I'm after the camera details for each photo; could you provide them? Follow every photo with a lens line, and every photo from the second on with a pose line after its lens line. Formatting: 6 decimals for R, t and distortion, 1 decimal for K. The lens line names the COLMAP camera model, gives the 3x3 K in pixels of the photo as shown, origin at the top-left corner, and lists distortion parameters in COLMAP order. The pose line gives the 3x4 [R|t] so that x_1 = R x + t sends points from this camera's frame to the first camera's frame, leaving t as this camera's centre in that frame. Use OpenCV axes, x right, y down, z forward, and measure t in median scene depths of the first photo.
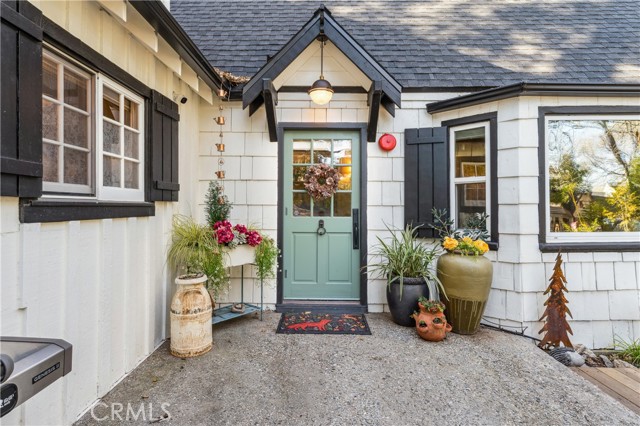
lens RADIAL K [[341.5, 0, 320.0], [0, 341.5, 213.0], [0, 0, 1]] dist [-0.001258, -0.000195]
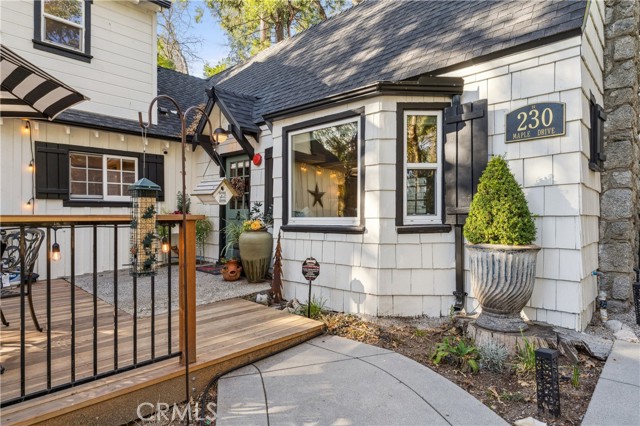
lens RADIAL K [[358.5, 0, 320.0], [0, 358.5, 213.0], [0, 0, 1]] dist [0.056416, 0.000161]
pose [[0.724668, -0.004838, -0.689081, 1.767614], [-0.006250, 0.999888, -0.013593, 0.060584], [0.689070, 0.014158, 0.724557, 0.044595]]
